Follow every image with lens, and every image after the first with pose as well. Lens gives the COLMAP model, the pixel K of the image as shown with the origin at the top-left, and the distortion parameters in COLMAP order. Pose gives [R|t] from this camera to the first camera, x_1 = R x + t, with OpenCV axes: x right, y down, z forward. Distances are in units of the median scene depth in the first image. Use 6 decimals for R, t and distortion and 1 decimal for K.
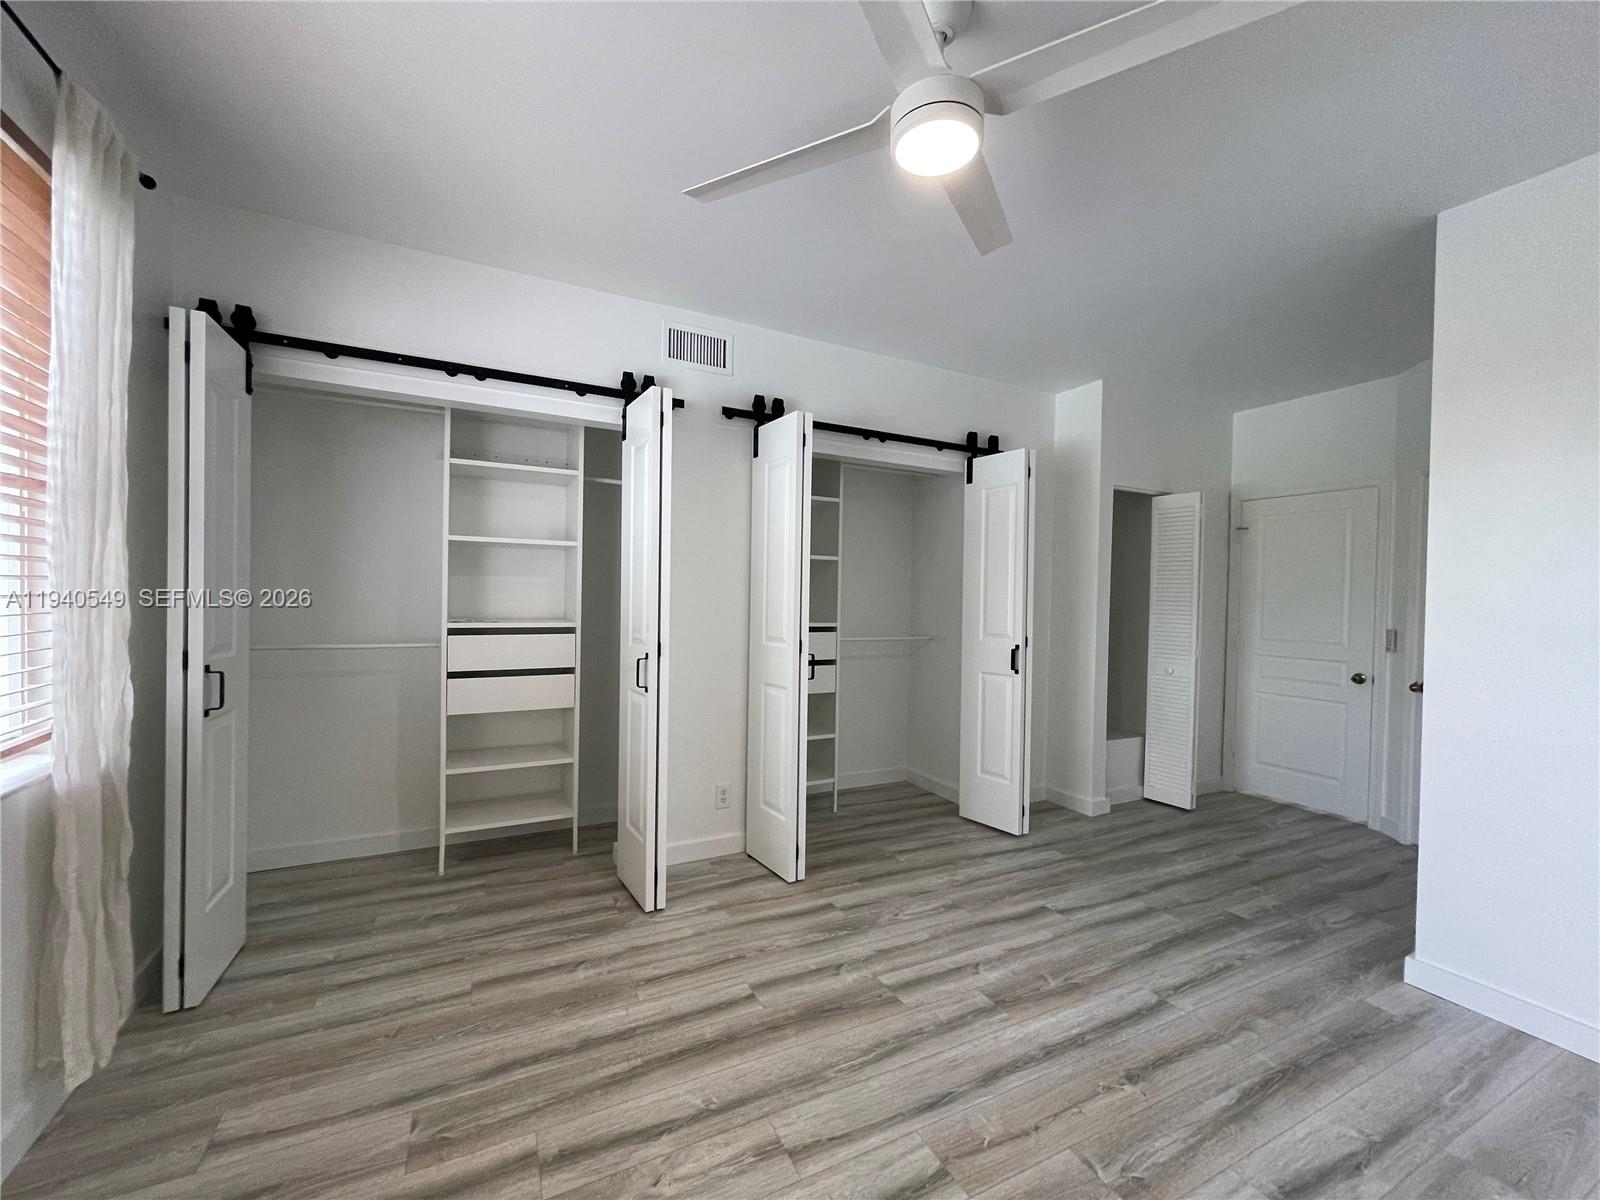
lens RADIAL K [[647.1, 0, 793.8], [0, 647.1, 606.8], [0, 0, 1]] dist [-0.001219, 0.000415]
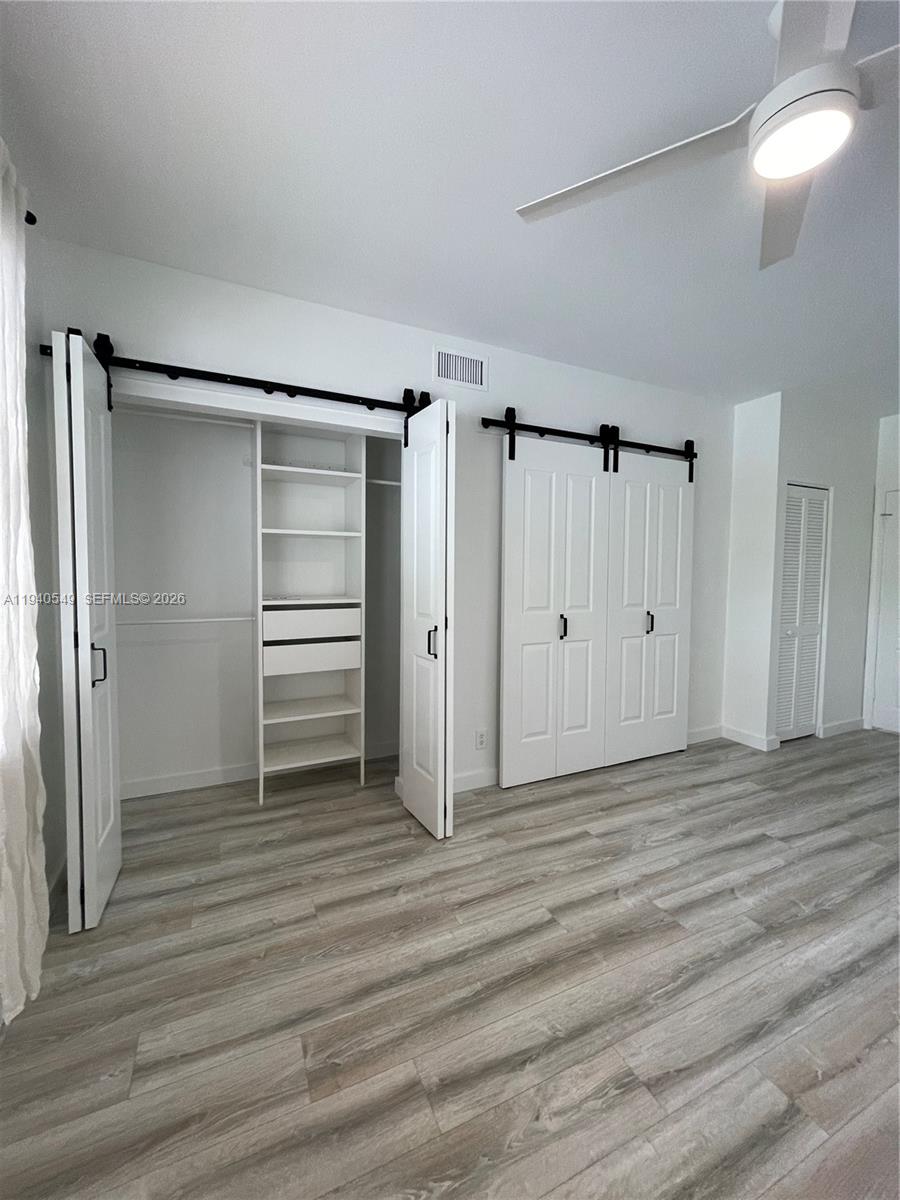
lens RADIAL K [[485.3, 0, 444.9], [0, 485.3, 595.3], [0, 0, 1]] dist [-0.001219, 0.000415]
pose [[0.999577, -0.008058, -0.027931, -0.205911], [0.009069, 0.999302, 0.036244, -0.019551], [0.027619, -0.036482, 0.998953, 0.120260]]
